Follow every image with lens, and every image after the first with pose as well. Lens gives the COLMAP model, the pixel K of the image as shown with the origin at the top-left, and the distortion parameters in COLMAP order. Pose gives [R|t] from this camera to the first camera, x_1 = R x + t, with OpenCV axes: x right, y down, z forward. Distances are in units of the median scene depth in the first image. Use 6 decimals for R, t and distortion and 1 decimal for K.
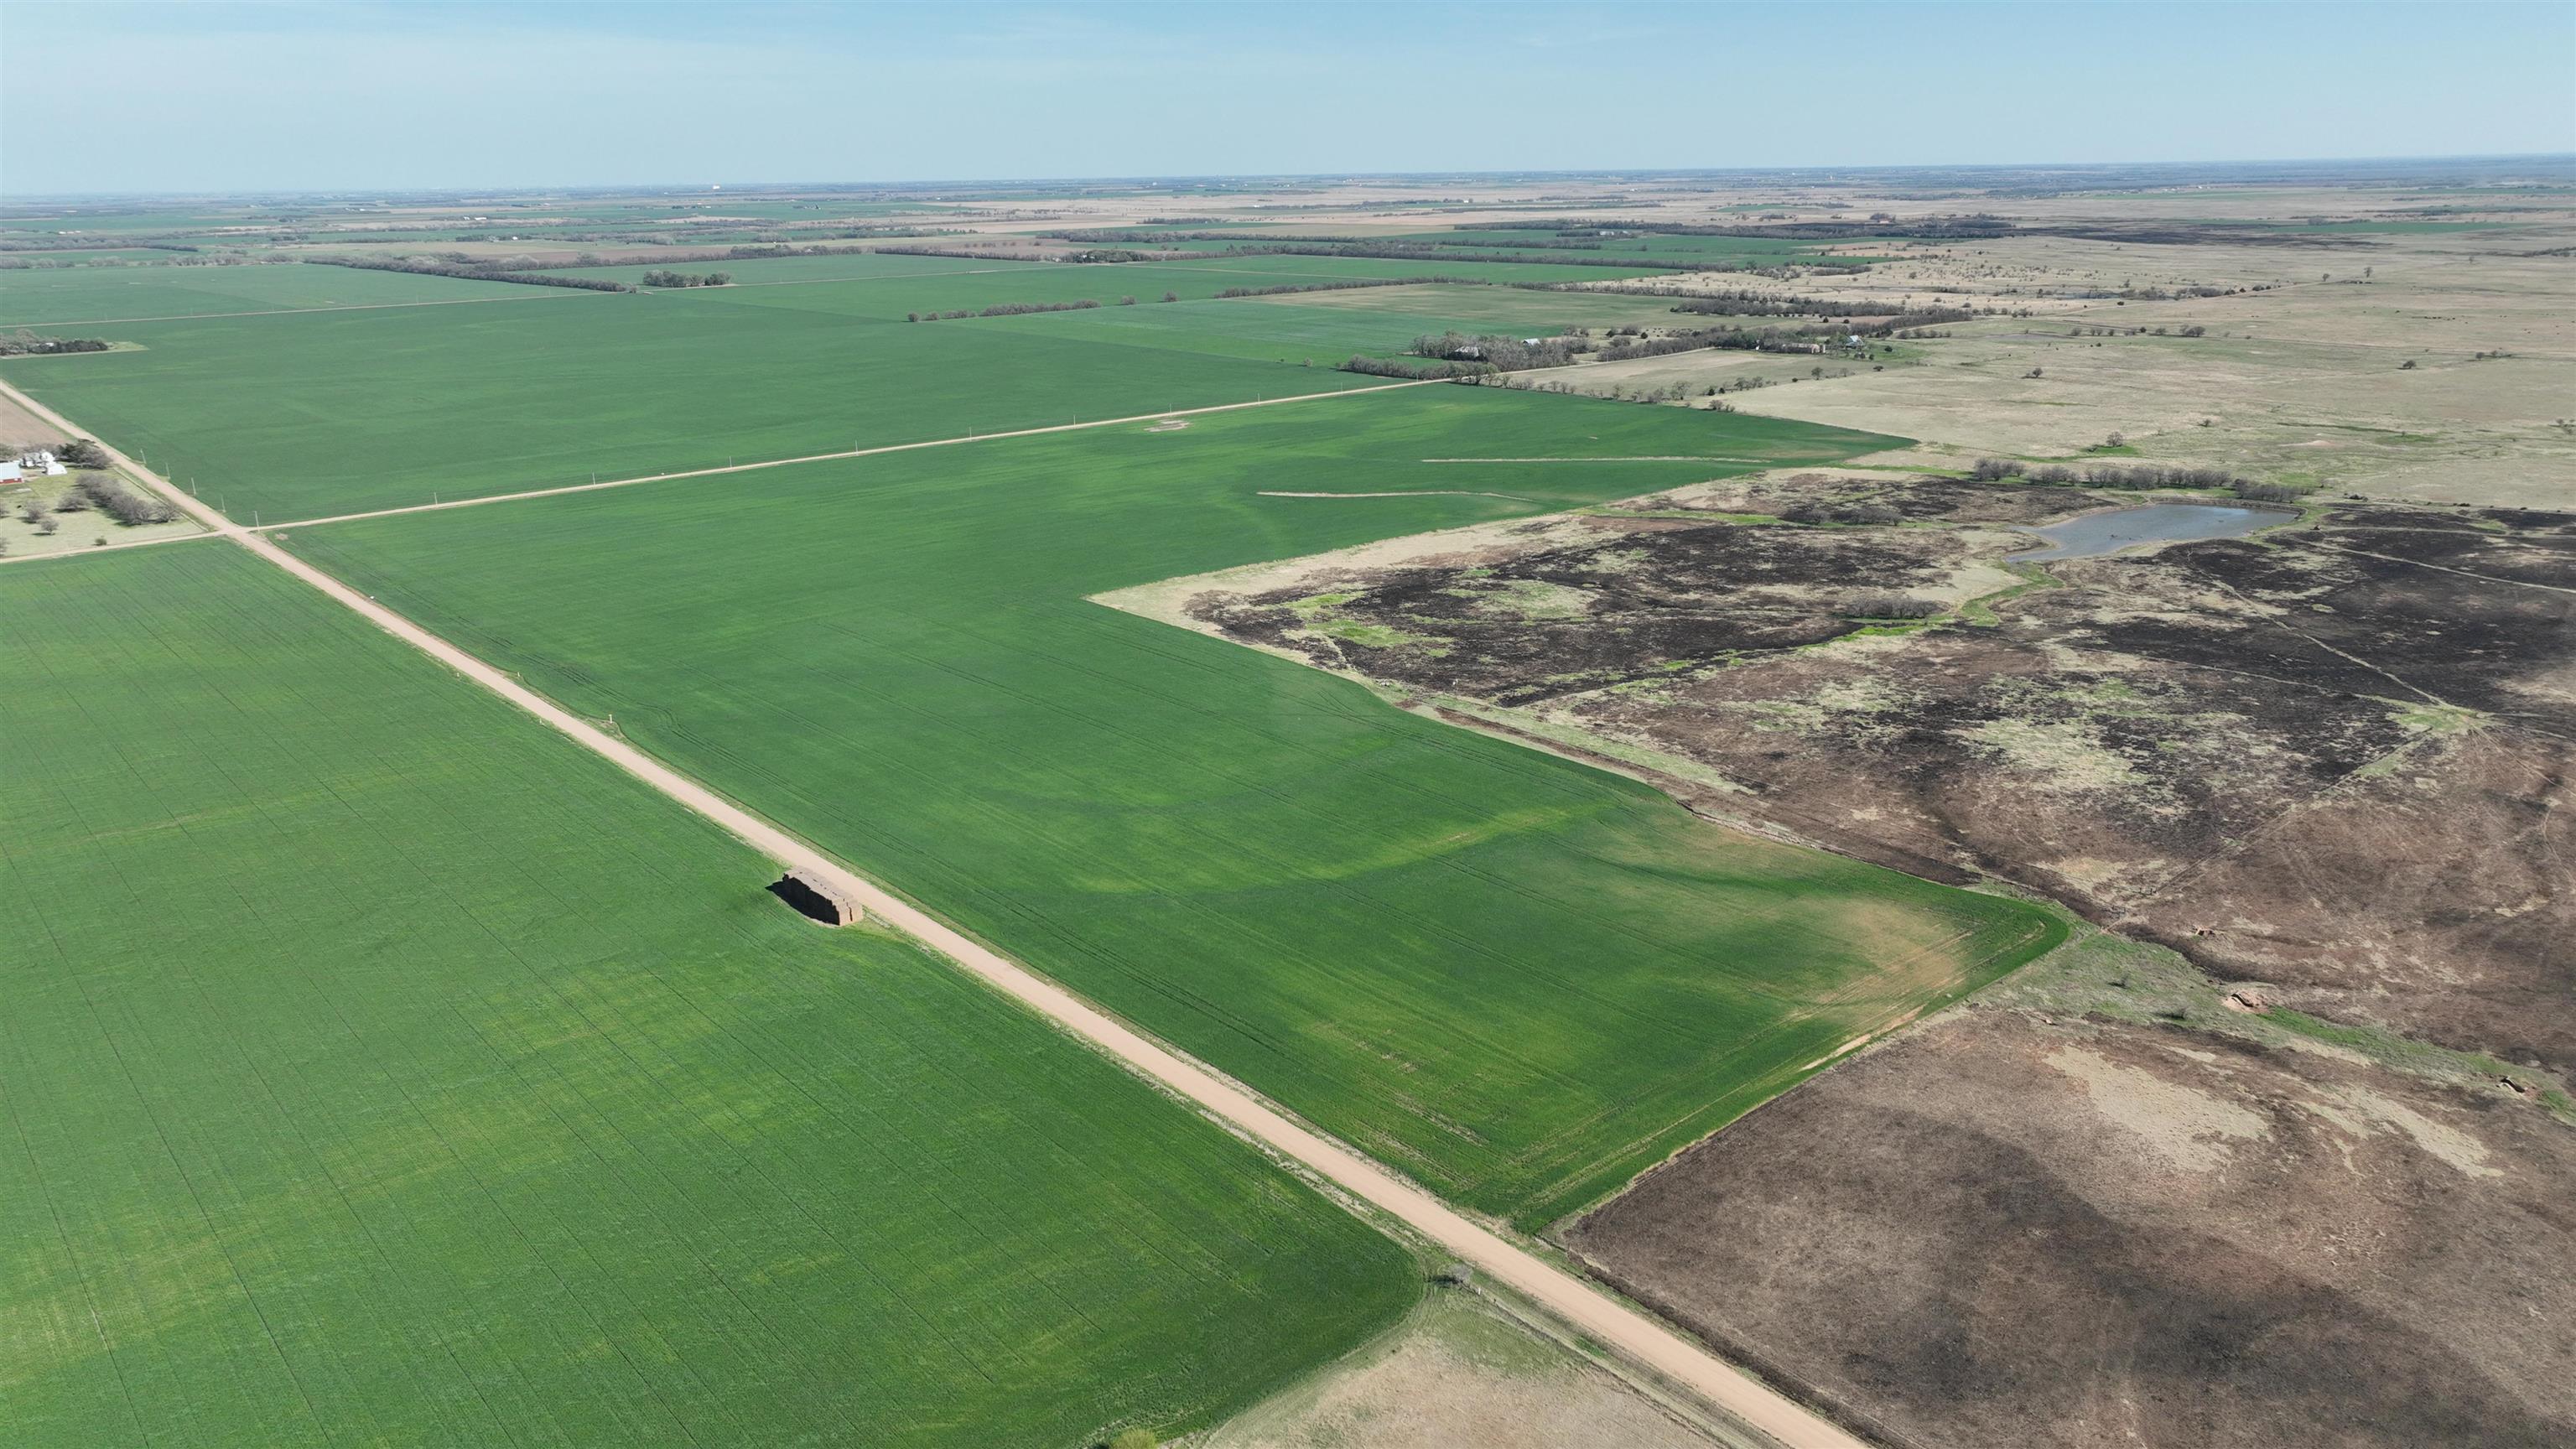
lens RADIAL K [[1811.7, 0, 1299.7], [0, 1811.7, 724.1], [0, 0, 1]] dist [-0.000774, 0.019934]
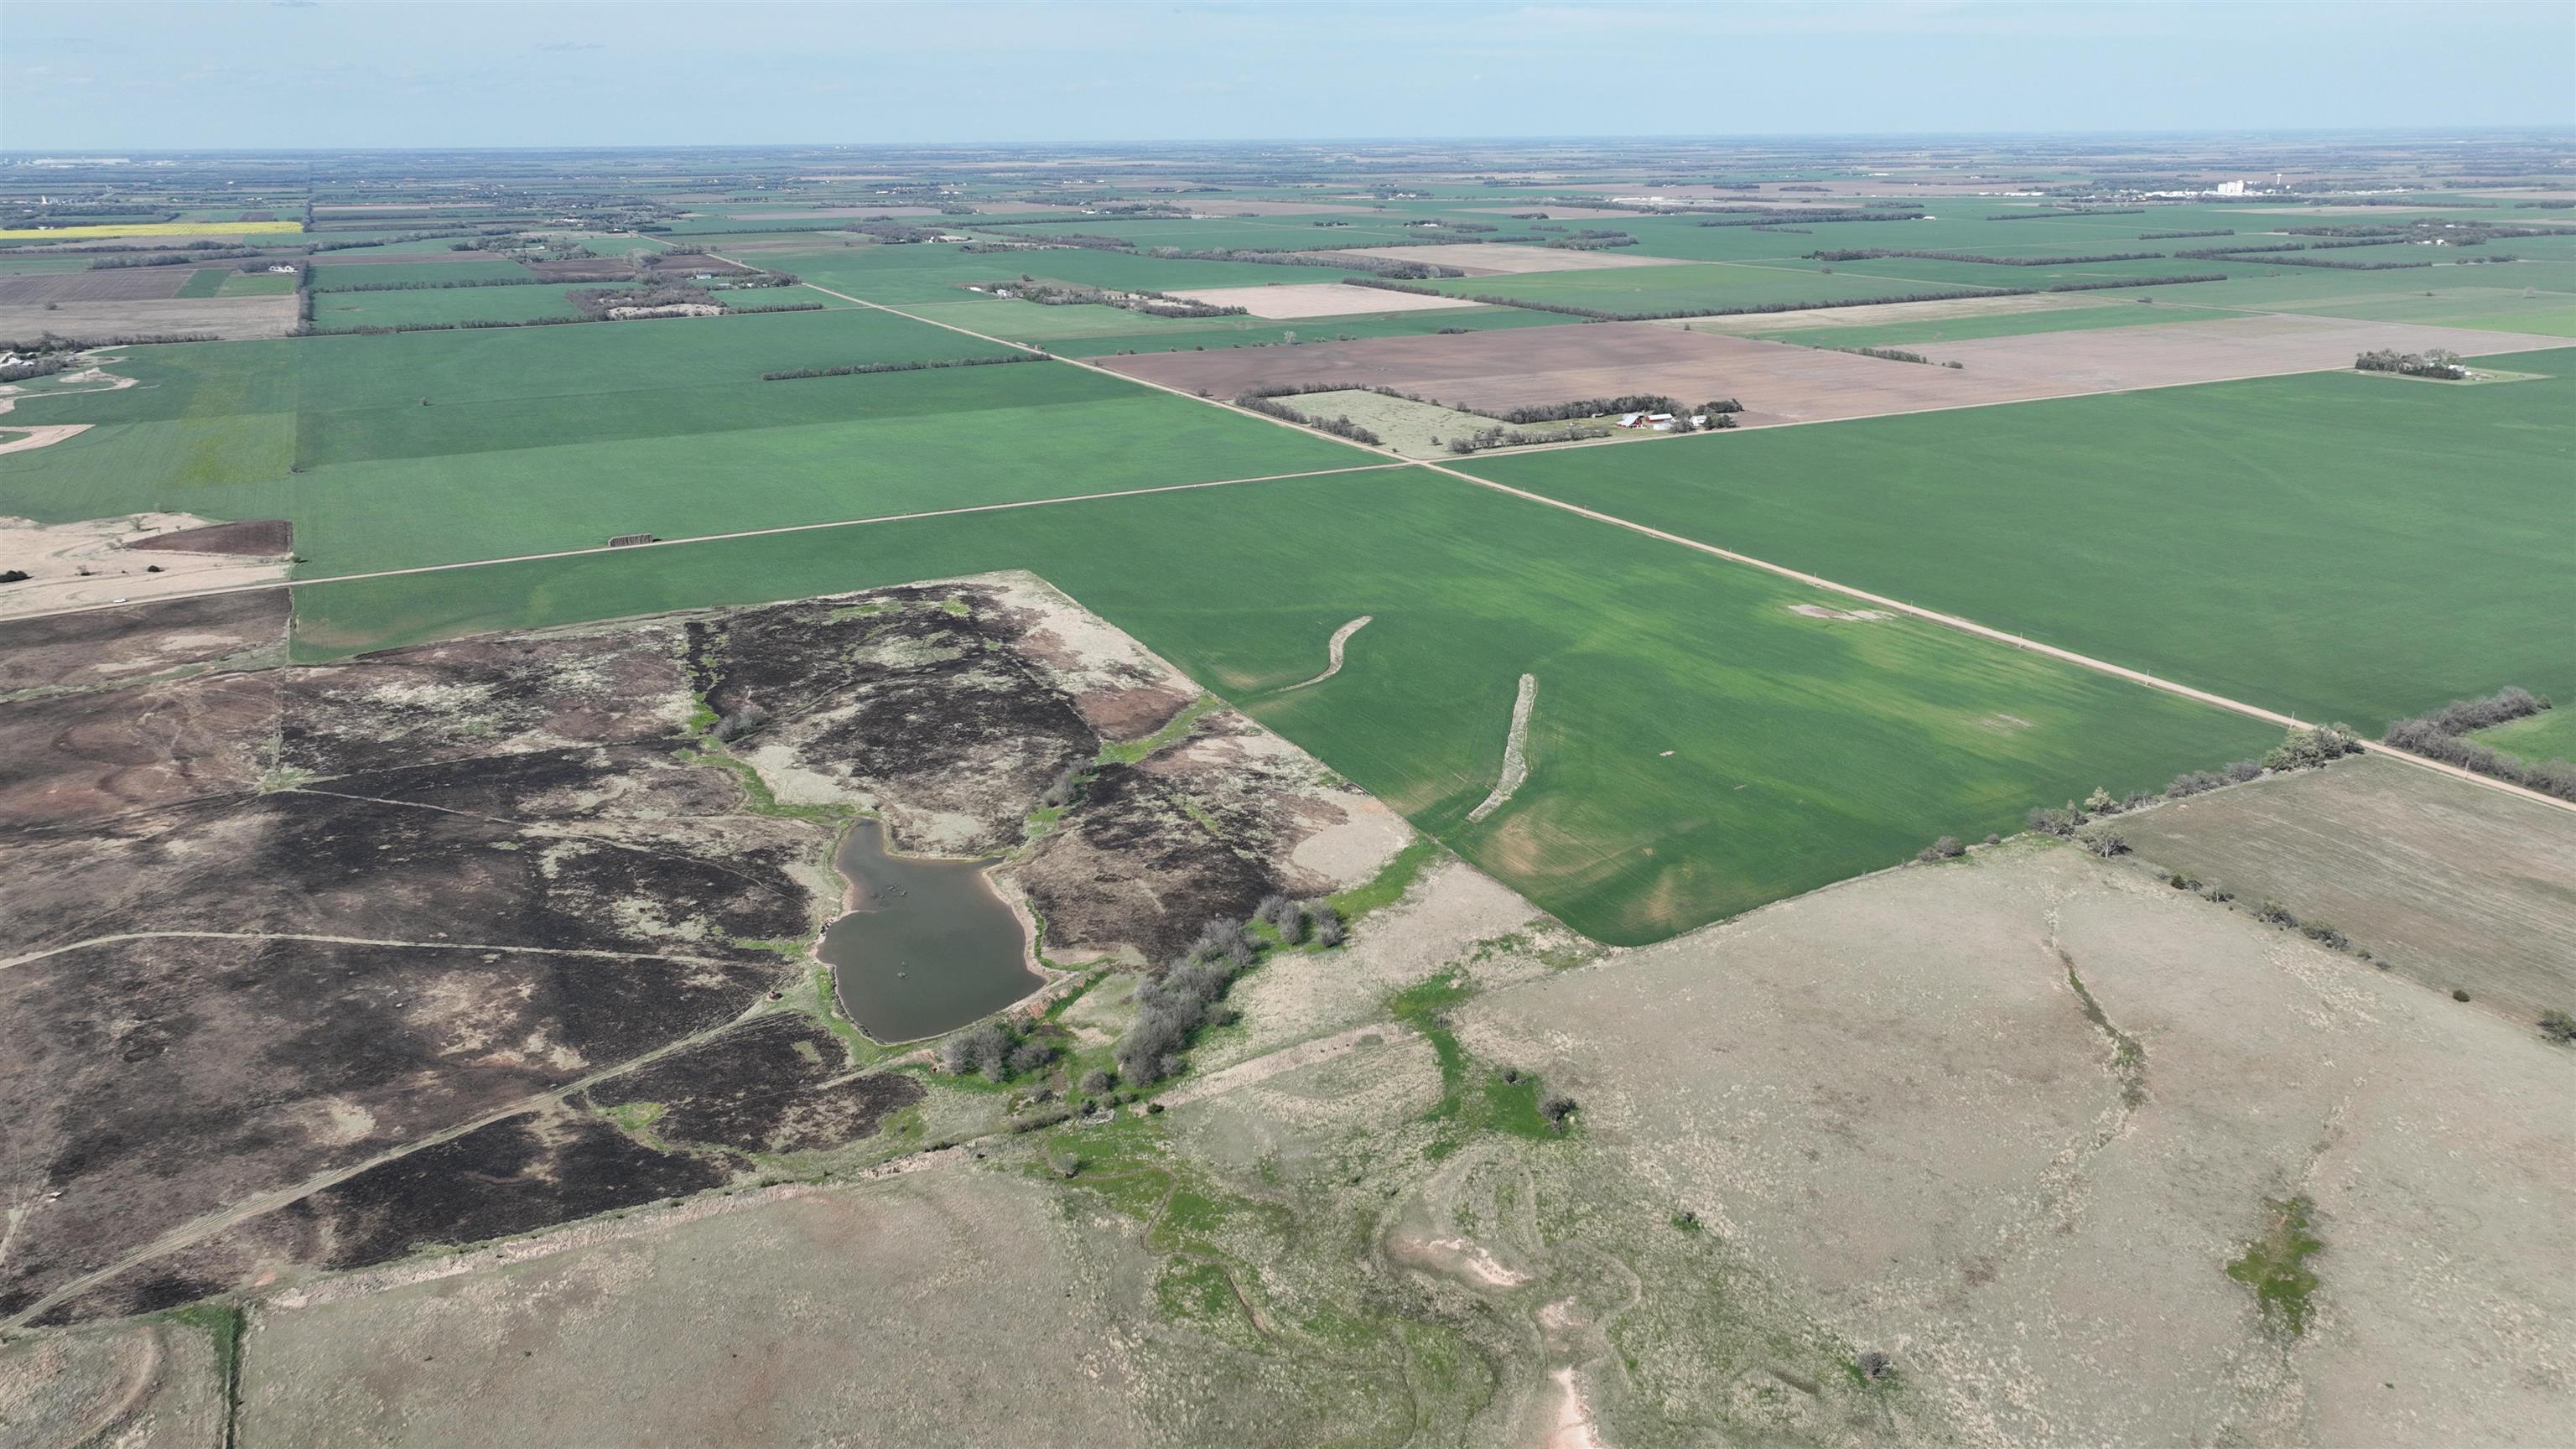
lens RADIAL K [[1807.9, 0, 1299.7], [0, 1807.9, 725.6], [0, 0, 1]] dist [0.002259, 0.006037]
pose [[-0.239762, 0.323816, -0.915236, 1.778101], [-0.275854, 0.881153, 0.384022, -0.839933], [0.930816, 0.344546, -0.121941, 1.955272]]
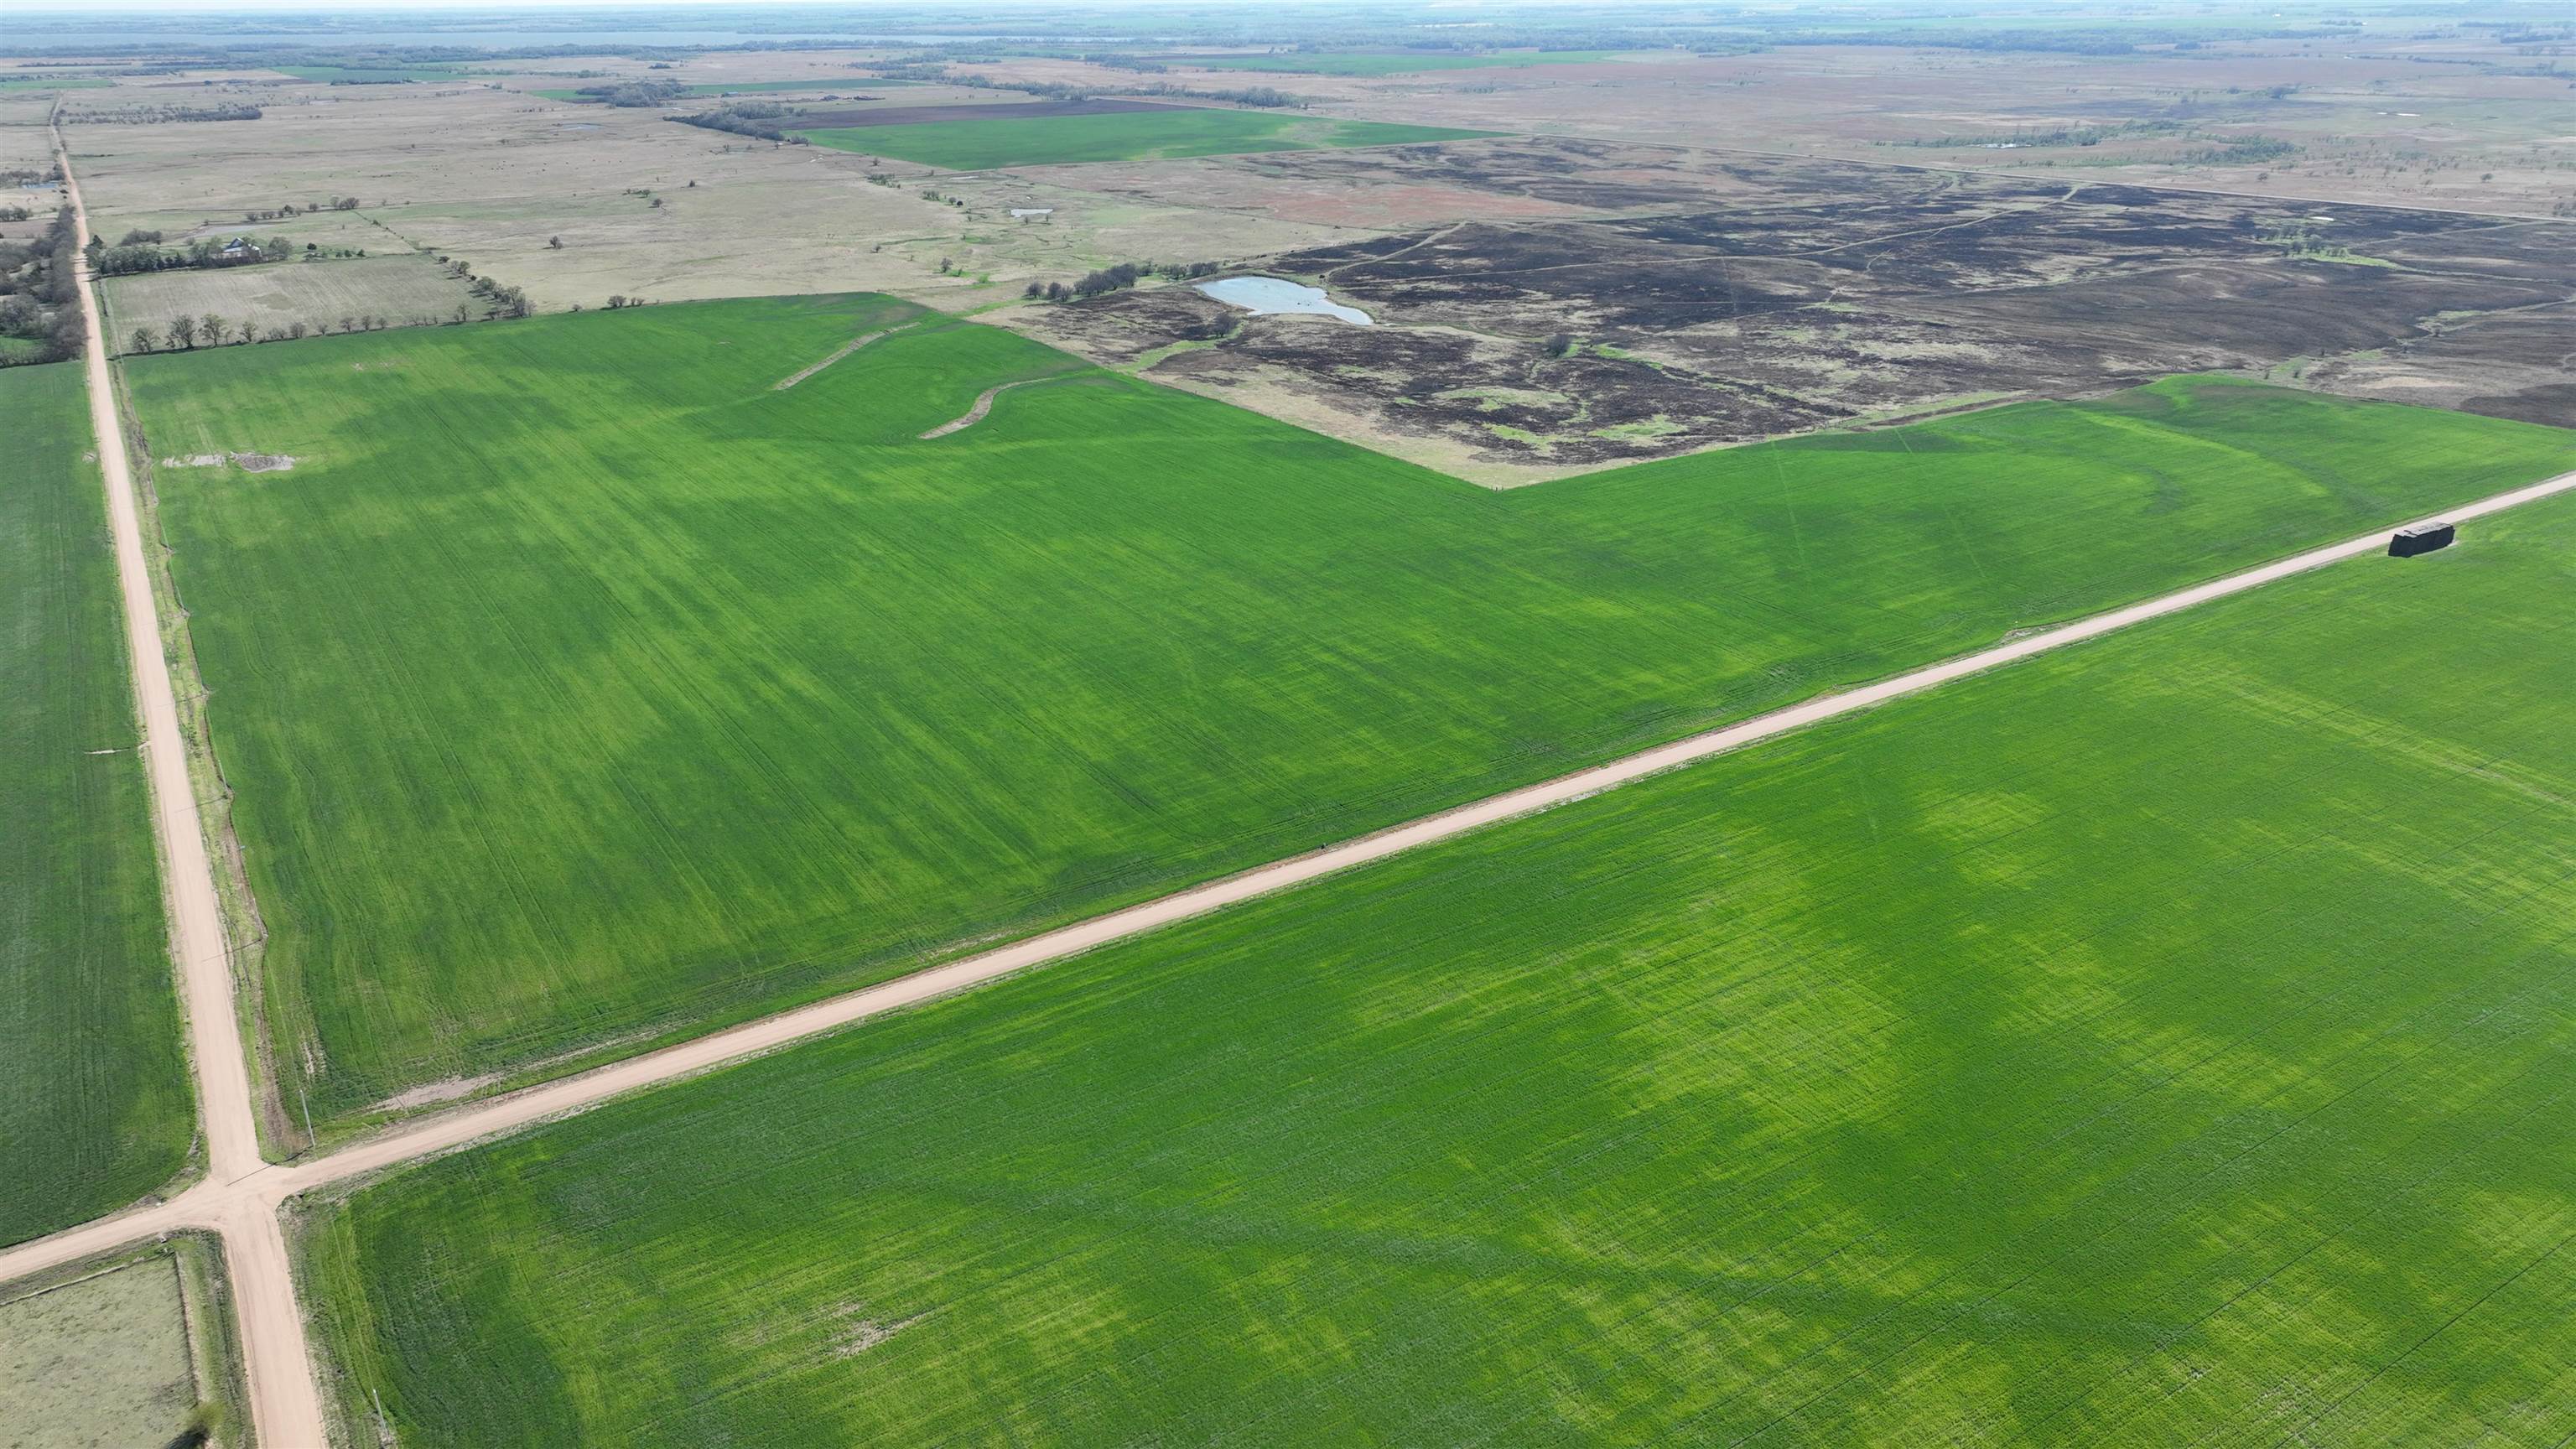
lens RADIAL K [[1810.6, 0, 1299.4], [0, 1810.6, 726.3], [0, 0, 1]] dist [0.000493, 0.017944]
pose [[0.143568, -0.363261, 0.920559, -1.354036], [0.303712, 0.901482, 0.308367, -0.364475], [-0.941885, 0.235313, 0.239751, 1.197780]]
